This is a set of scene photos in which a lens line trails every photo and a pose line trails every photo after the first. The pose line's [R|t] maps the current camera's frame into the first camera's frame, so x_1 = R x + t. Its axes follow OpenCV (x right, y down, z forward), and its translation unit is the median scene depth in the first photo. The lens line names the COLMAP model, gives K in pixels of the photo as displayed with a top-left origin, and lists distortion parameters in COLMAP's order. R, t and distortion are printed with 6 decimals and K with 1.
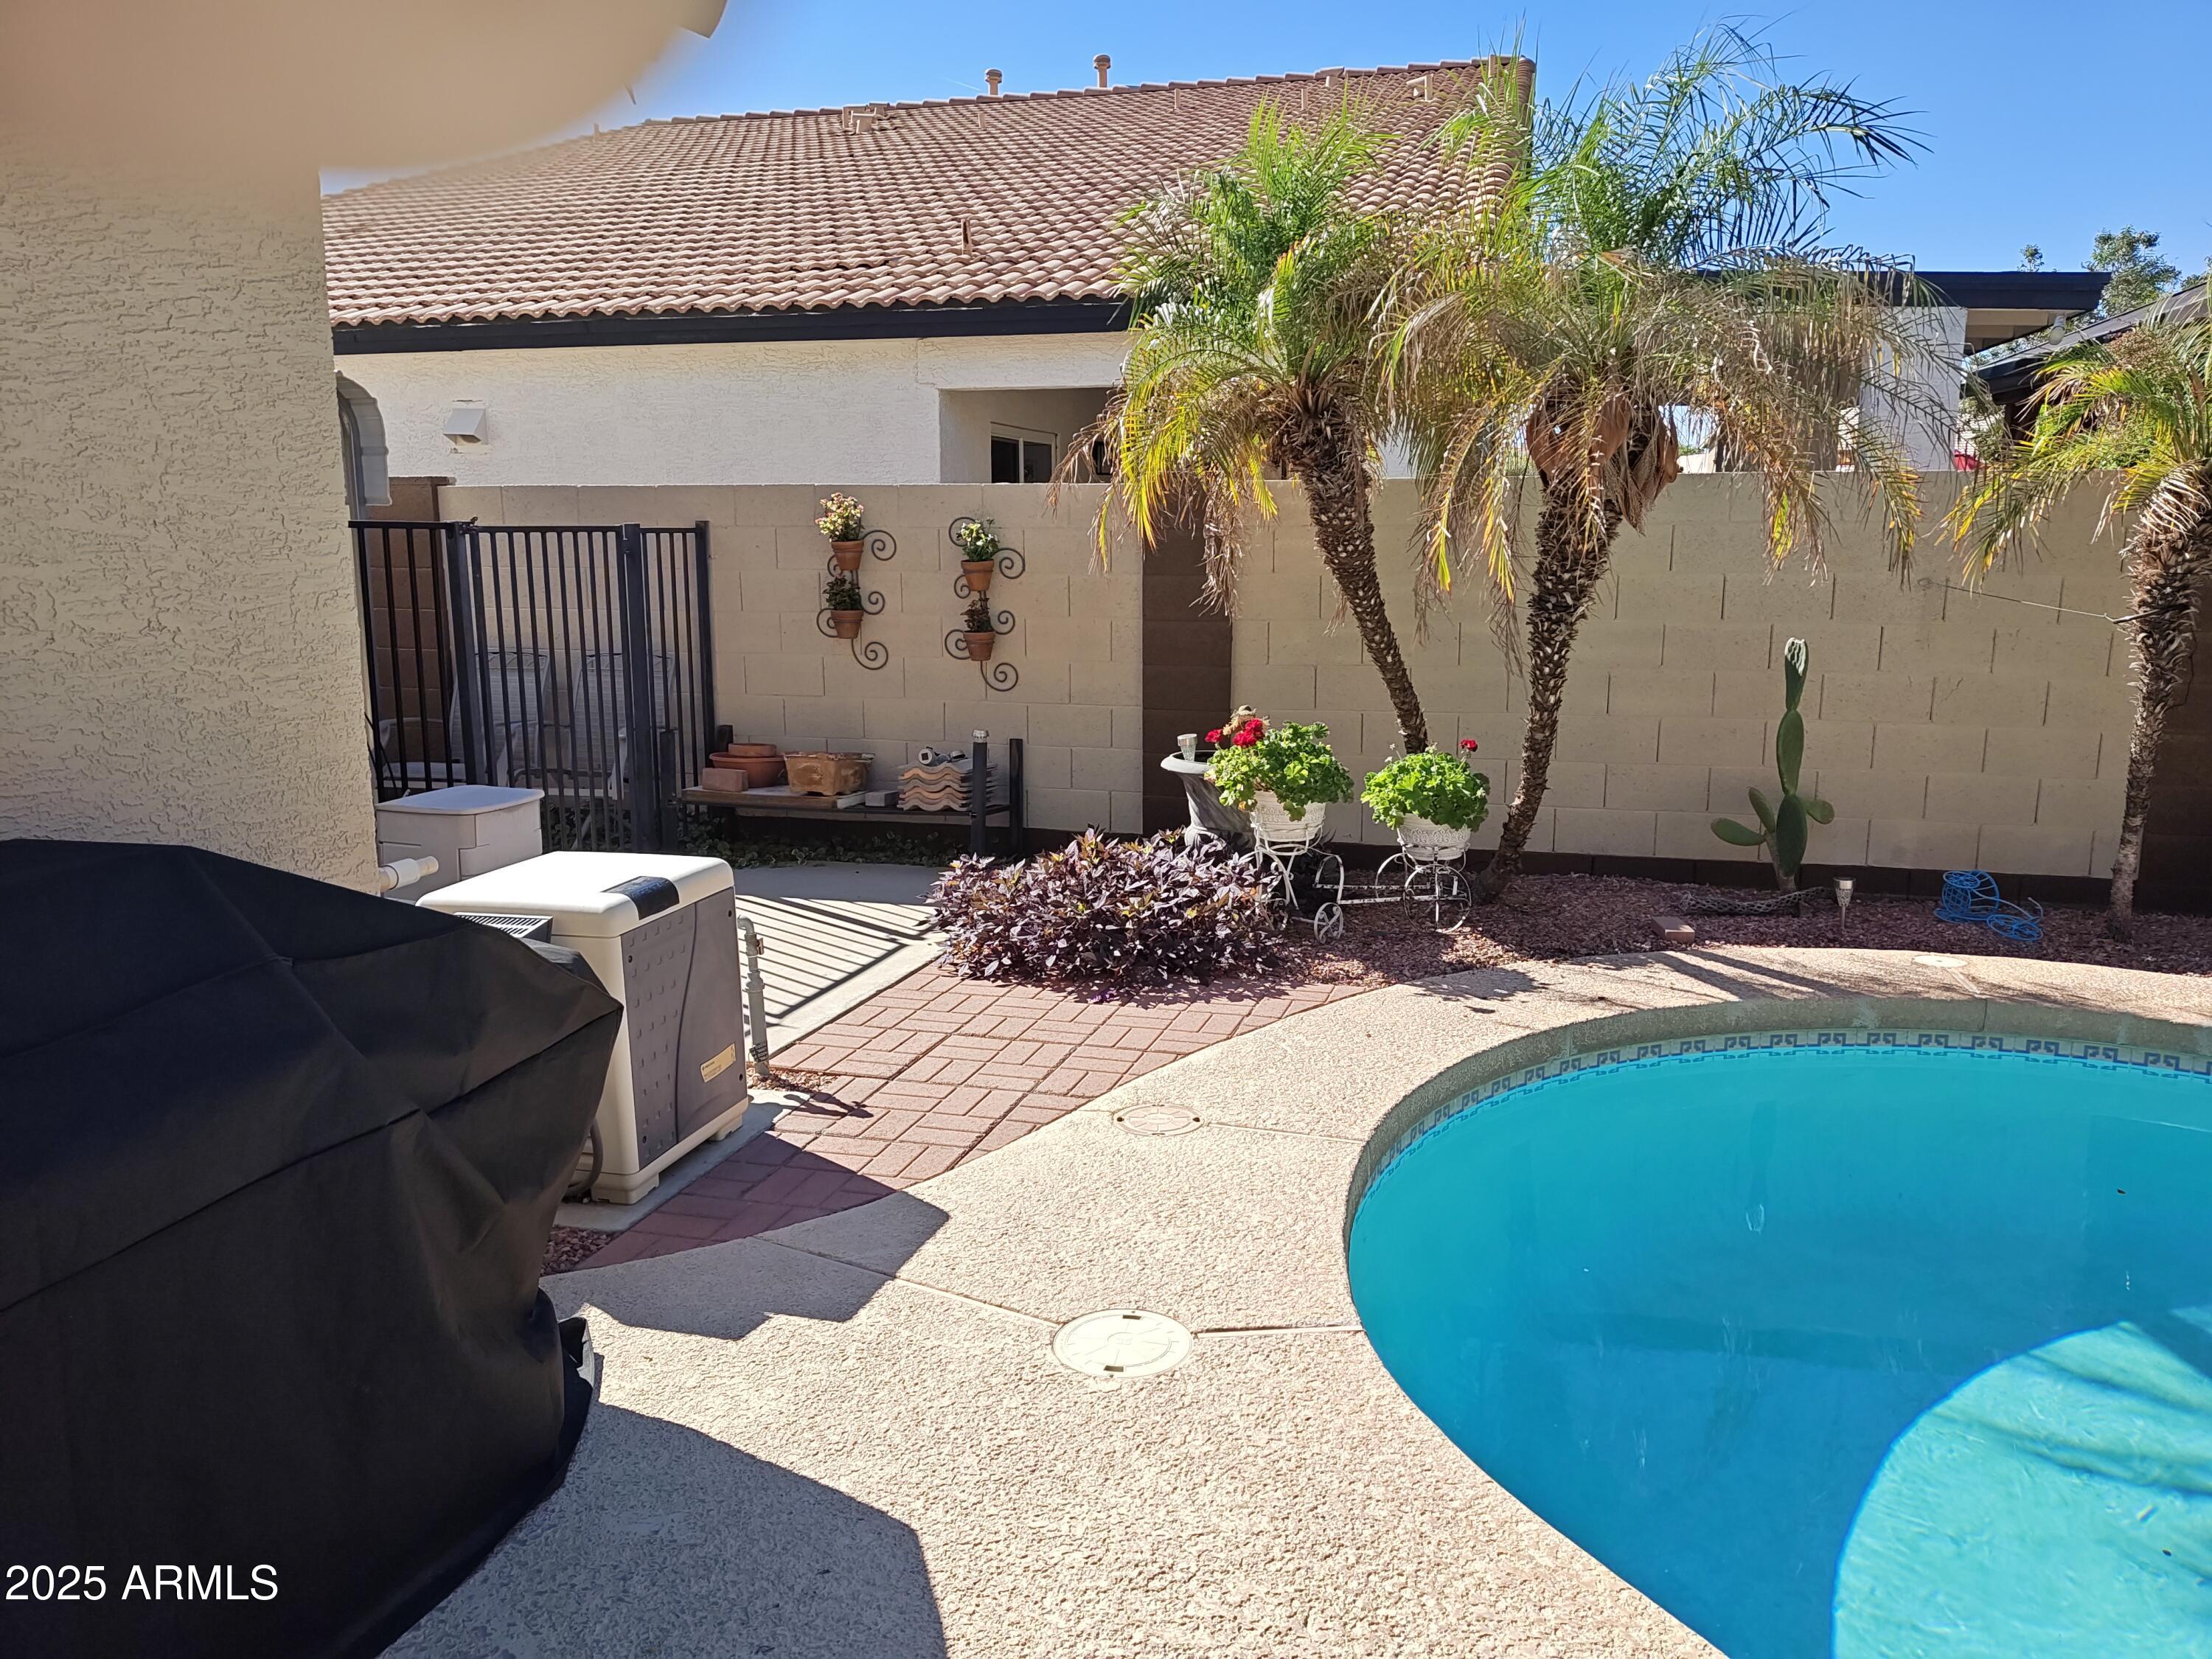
lens RADIAL K [[1617.9, 0, 1114.9], [0, 1617.9, 820.5], [0, 0, 1]] dist [0.095168, -0.150931]
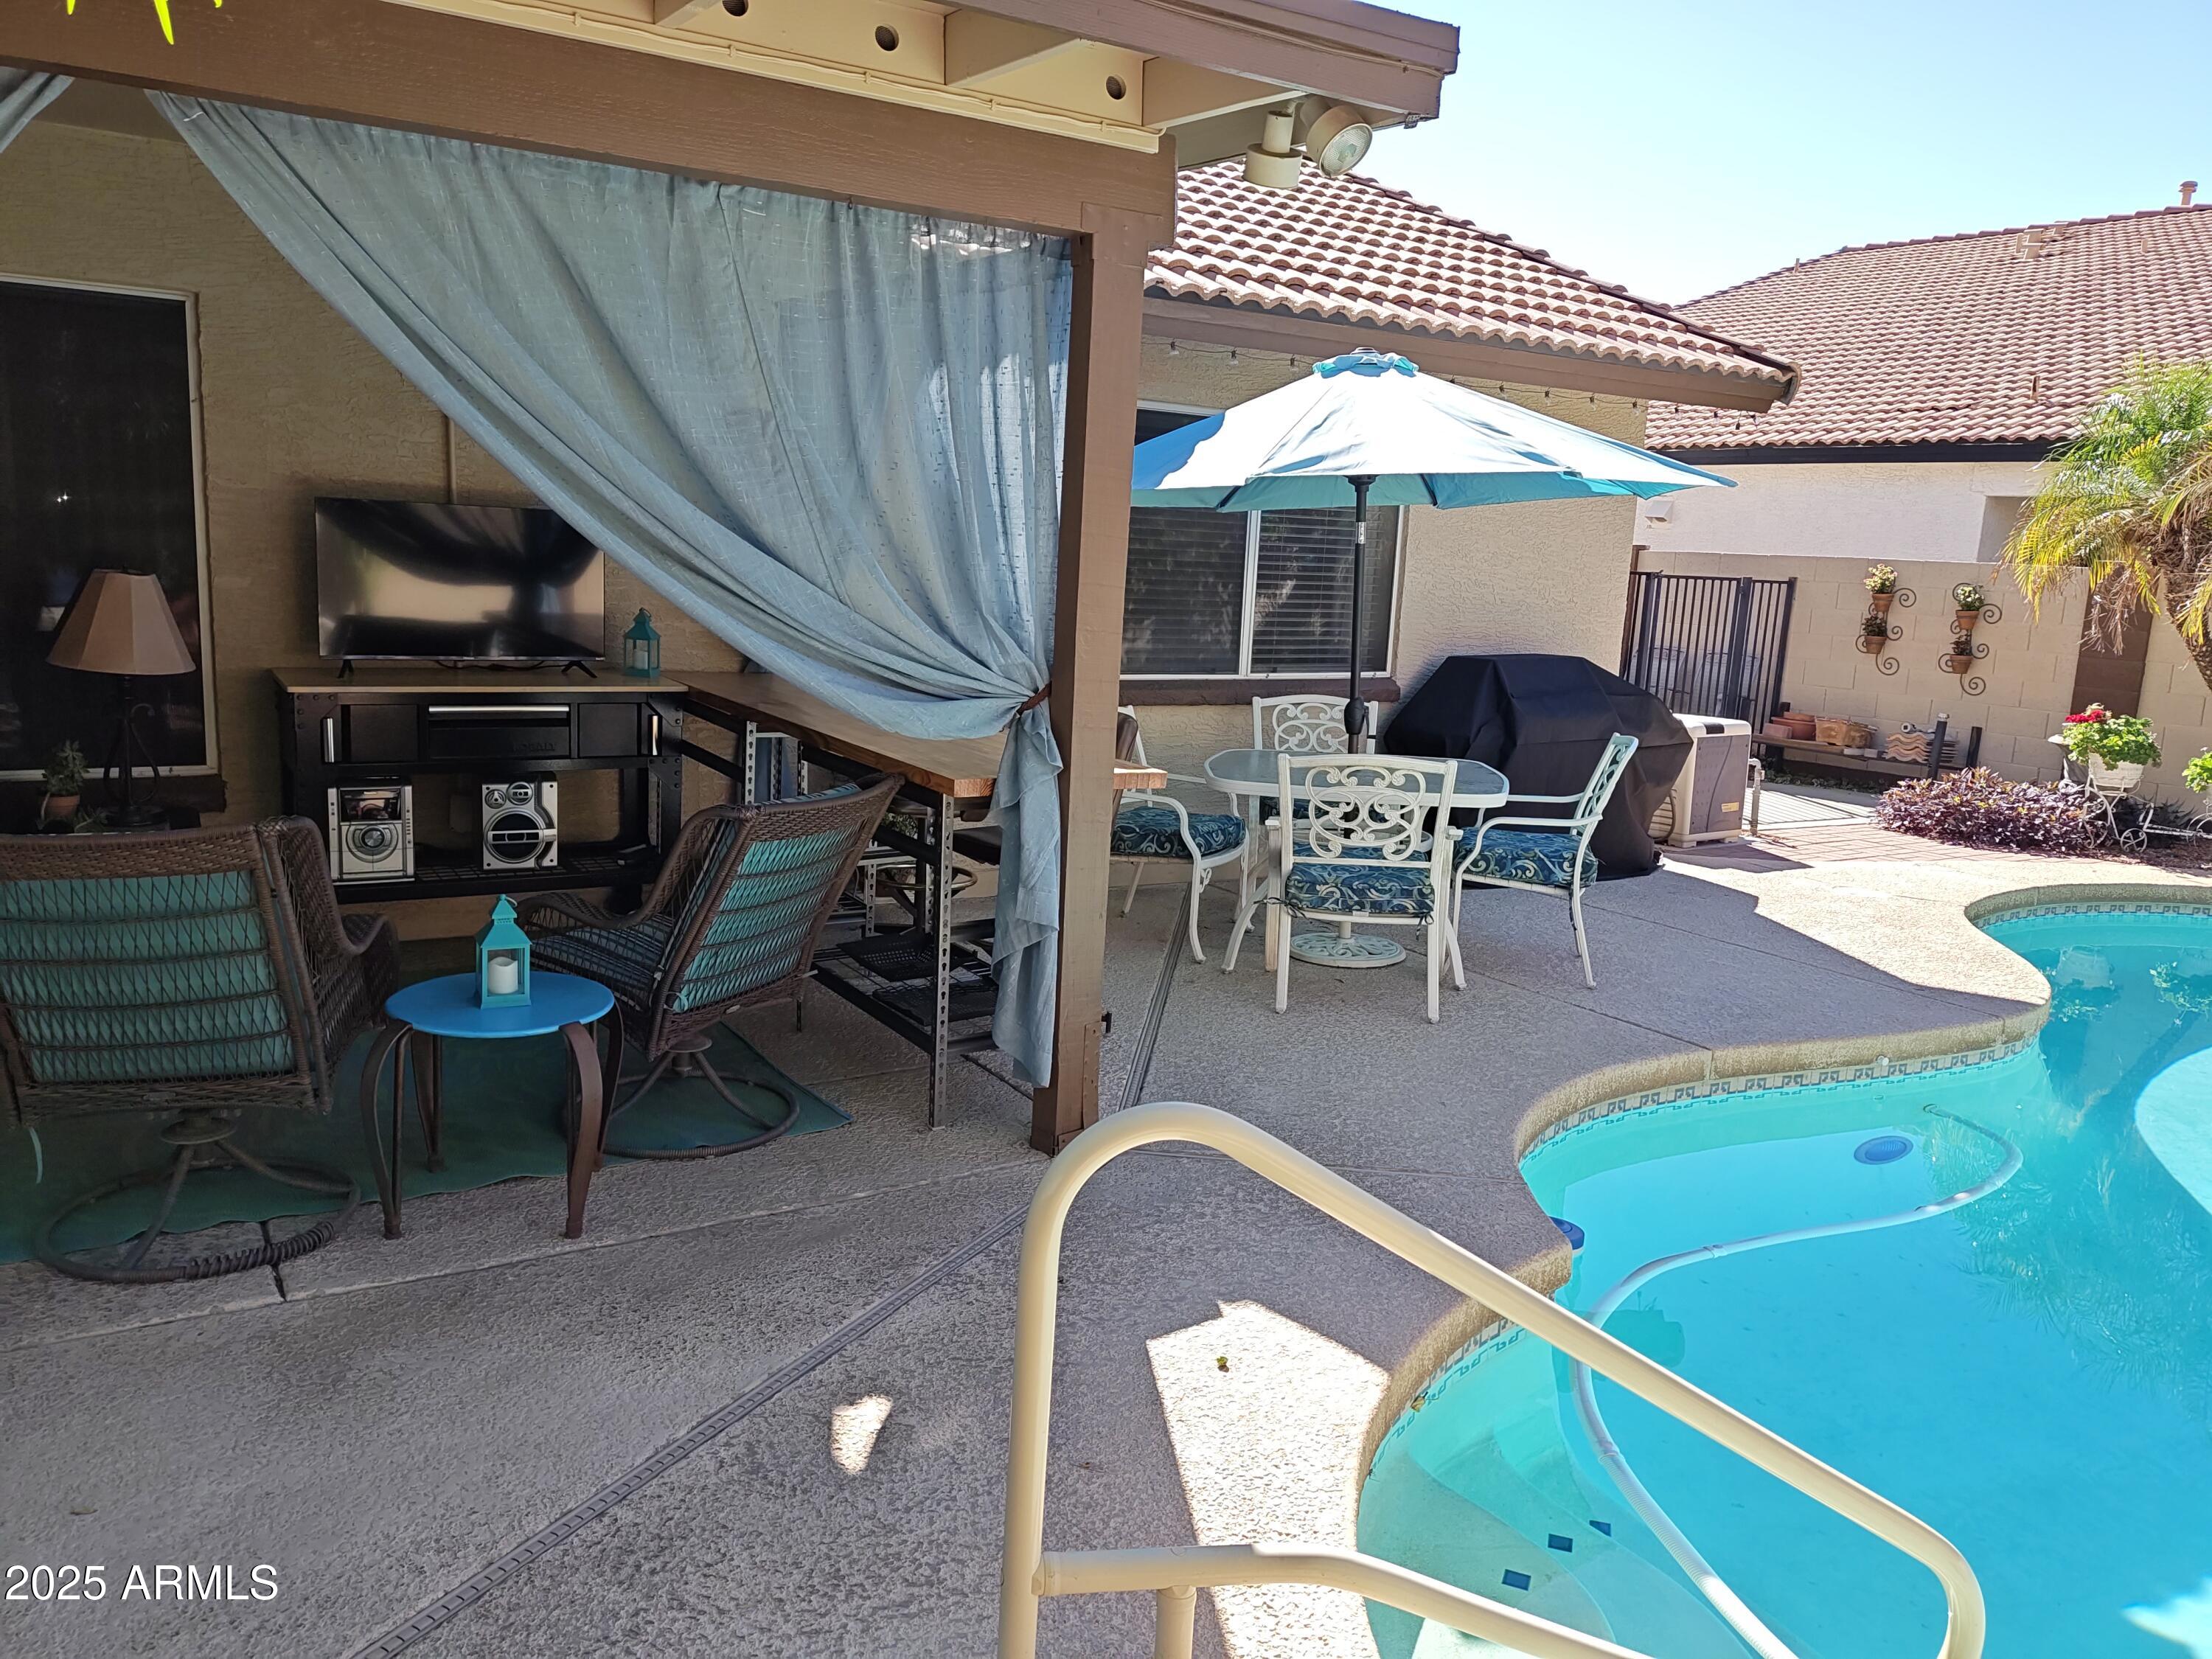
lens RADIAL K [[1617.9, 0, 1114.9], [0, 1617.9, 820.5], [0, 0, 1]] dist [0.095168, -0.150931]
pose [[0.782791, 0.146595, -0.604771, 0.337498], [-0.164860, 0.985984, 0.025612, 0.176108], [0.600049, 0.079654, 0.795988, -0.966713]]
